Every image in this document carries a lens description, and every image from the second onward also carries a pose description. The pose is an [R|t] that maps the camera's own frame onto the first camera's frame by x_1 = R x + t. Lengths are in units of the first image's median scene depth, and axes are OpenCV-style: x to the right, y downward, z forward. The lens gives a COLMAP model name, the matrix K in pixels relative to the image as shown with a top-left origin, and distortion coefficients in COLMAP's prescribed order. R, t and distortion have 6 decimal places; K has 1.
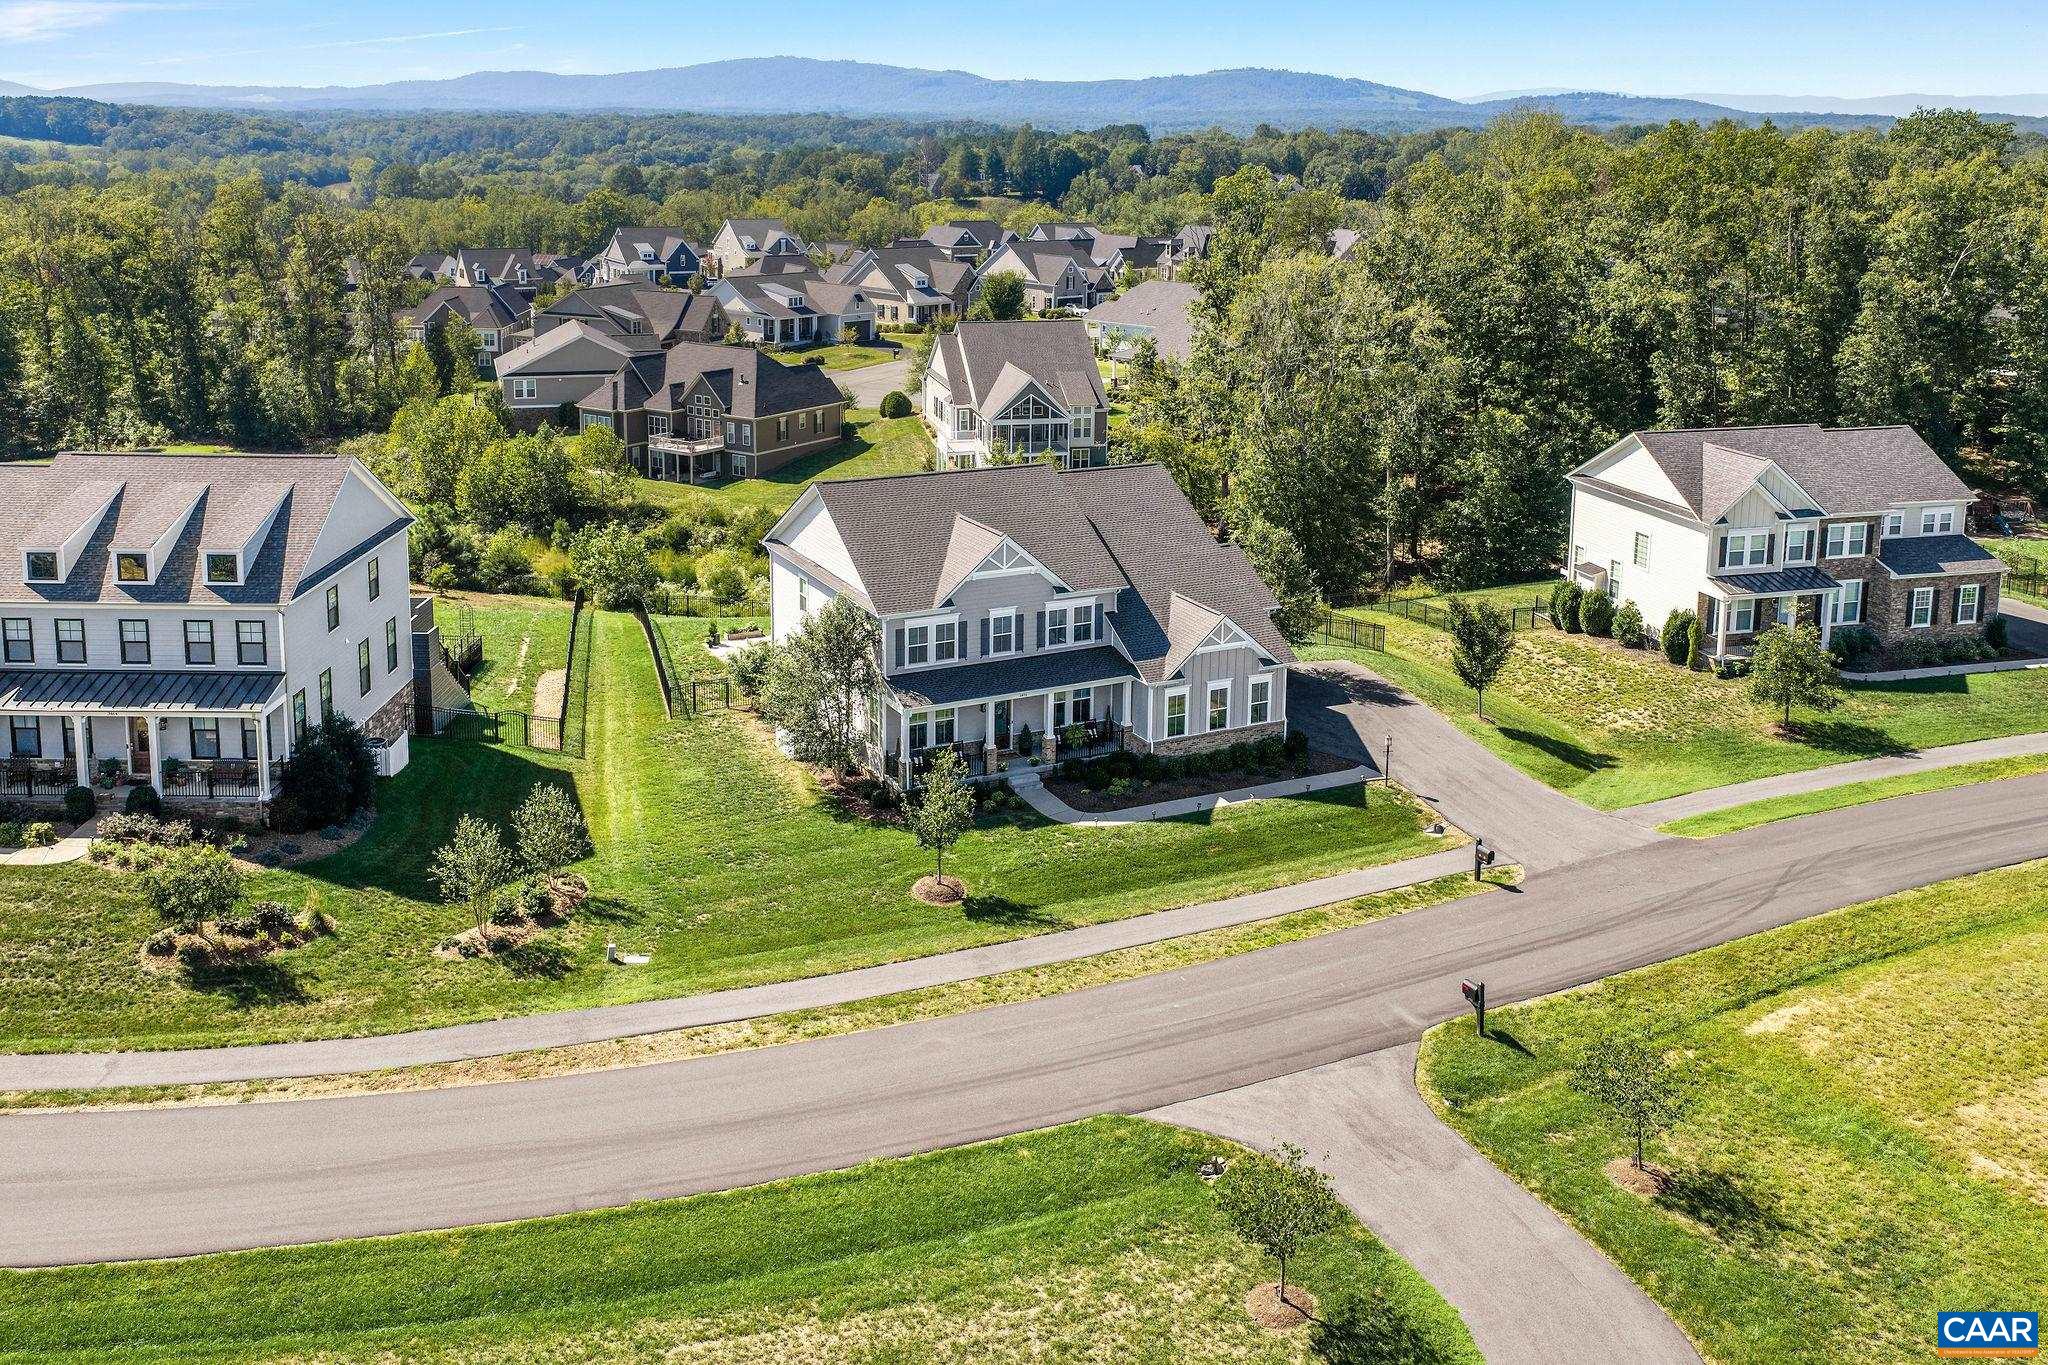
lens RADIAL K [[1668.8, 0, 1024.0], [0, 1668.8, 682.5], [0, 0, 1]] dist [0.042209, 0.001187]
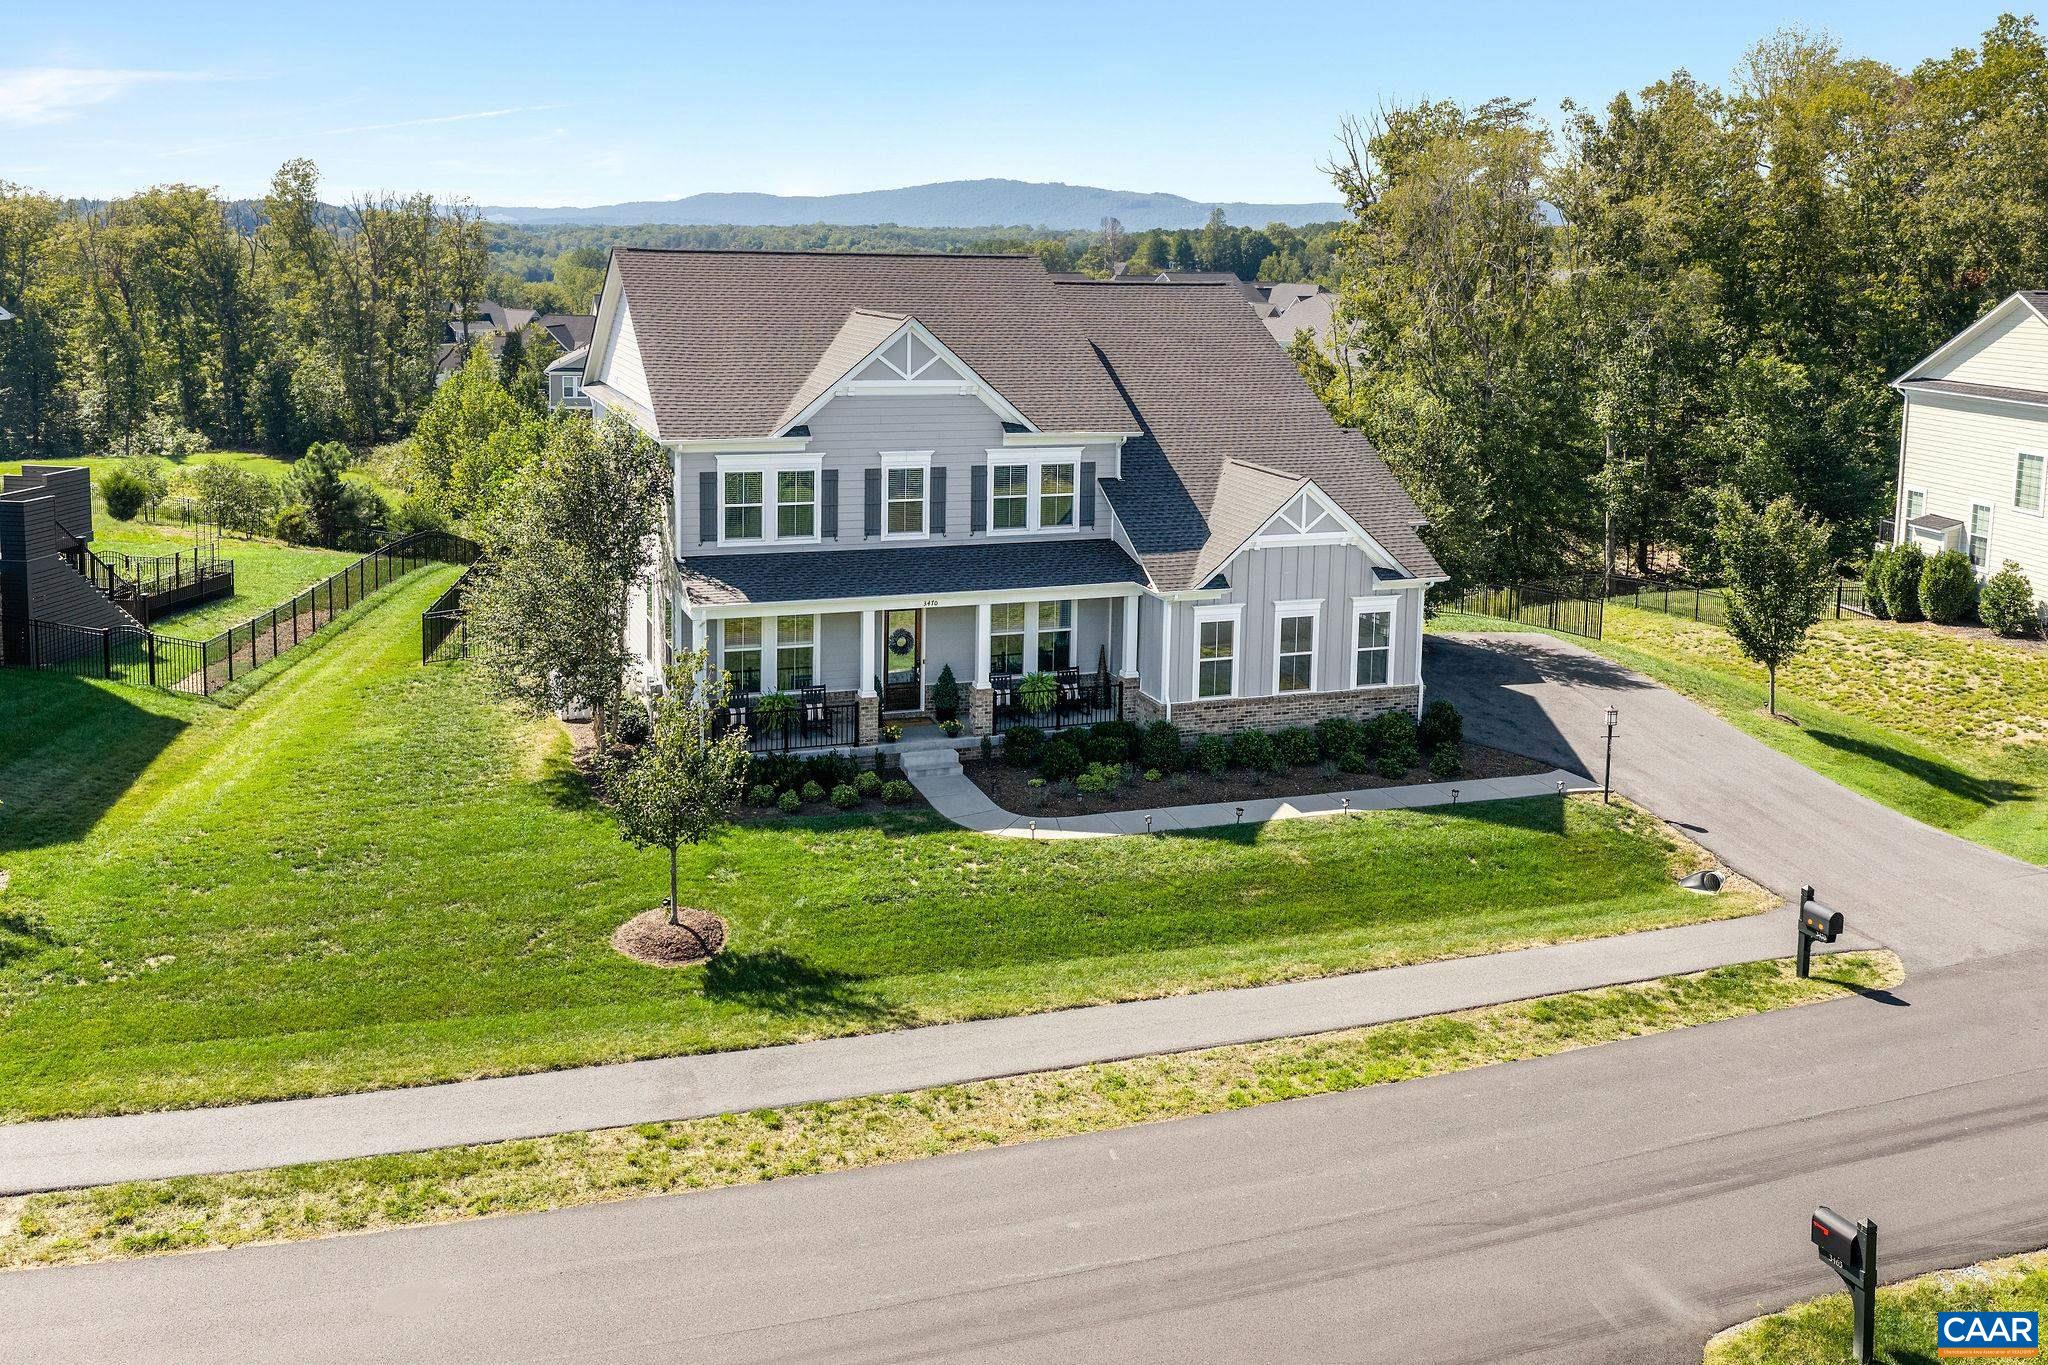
lens RADIAL K [[1728.8, 0, 1018.2], [0, 1728.8, 634.4], [0, 0, 1]] dist [0.017821, -0.005349]
pose [[0.993260, 0.029917, -0.111983, 0.090954], [-0.040294, 0.994982, -0.091585, 0.067688], [0.108681, 0.095480, 0.989481, 0.428522]]
